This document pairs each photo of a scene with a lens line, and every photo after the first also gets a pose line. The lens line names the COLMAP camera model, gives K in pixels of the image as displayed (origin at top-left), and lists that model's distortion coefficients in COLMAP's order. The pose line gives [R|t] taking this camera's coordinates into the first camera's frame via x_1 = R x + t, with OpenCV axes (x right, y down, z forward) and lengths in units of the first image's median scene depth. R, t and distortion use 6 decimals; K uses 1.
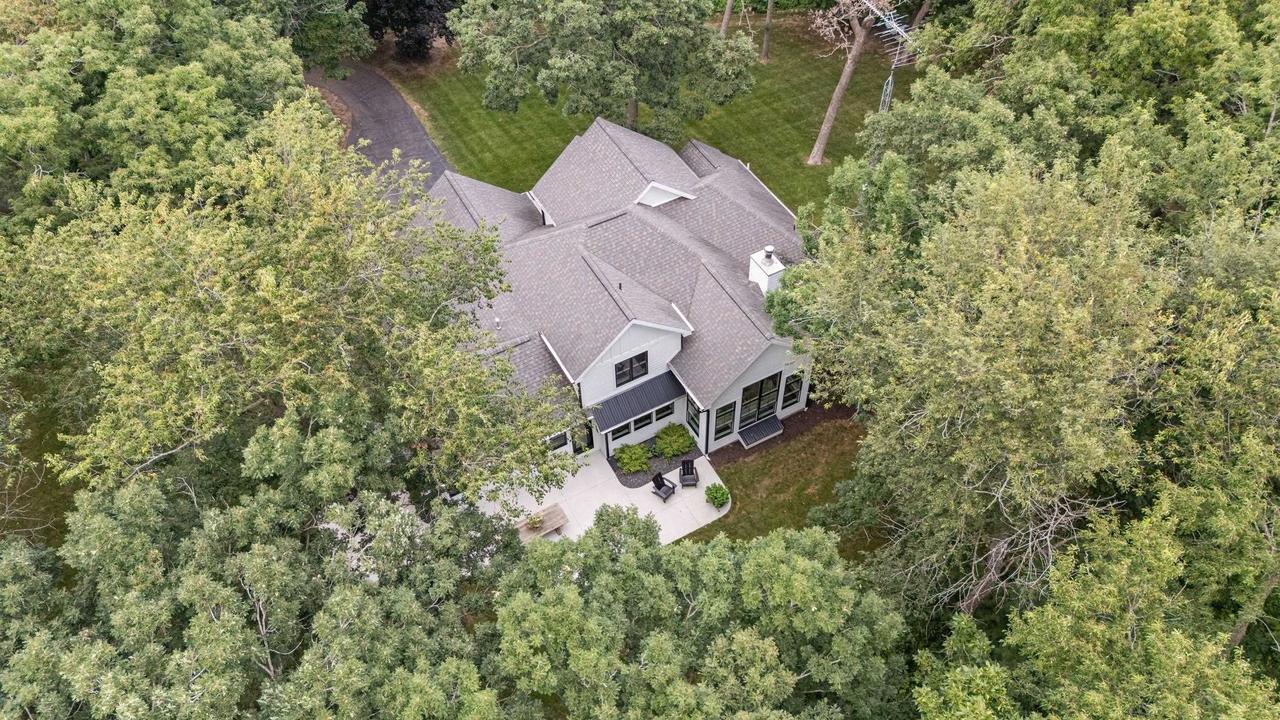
lens RADIAL K [[970.3, 0, 640.0], [0, 970.3, 360.0], [0, 0, 1]] dist [0.055015, -0.036816]
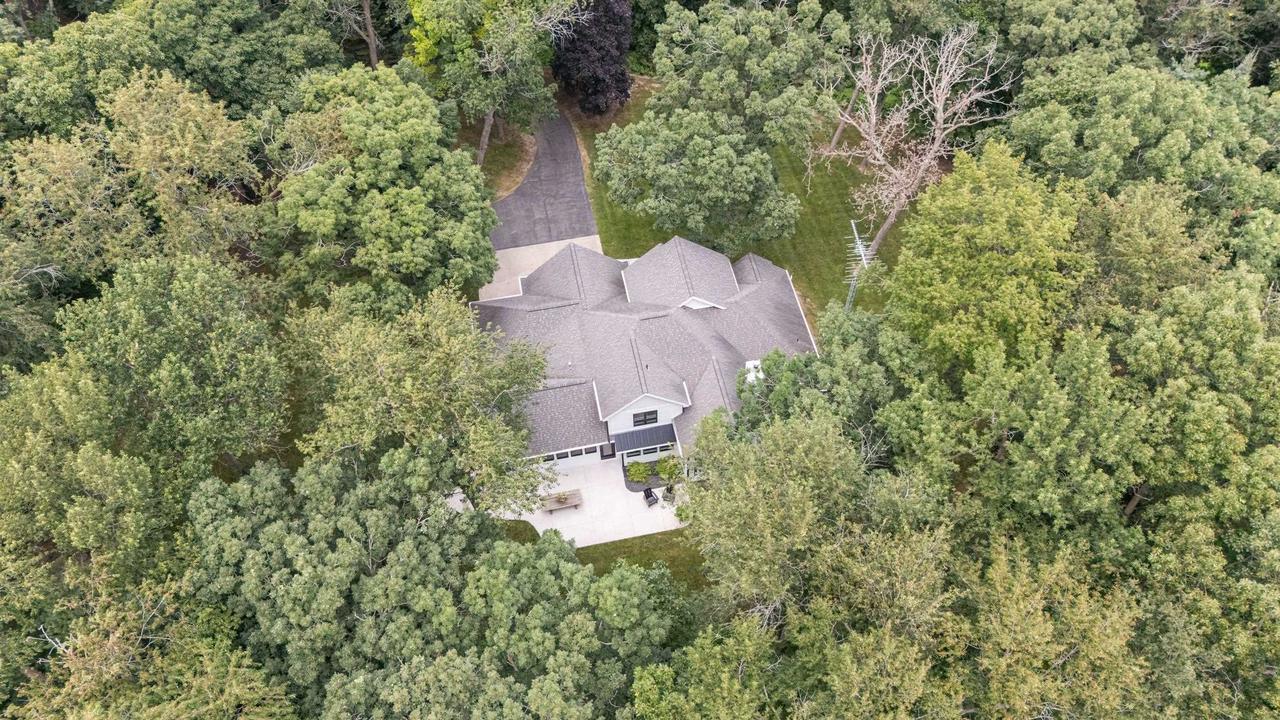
lens RADIAL K [[970.3, 0, 640.0], [0, 970.3, 360.0], [0, 0, 1]] dist [0.055015, -0.036816]
pose [[0.953236, 0.250130, -0.169635, 0.275044], [-0.232906, 0.965663, 0.115107, -0.317483], [0.192602, -0.070215, 0.978762, -0.595046]]
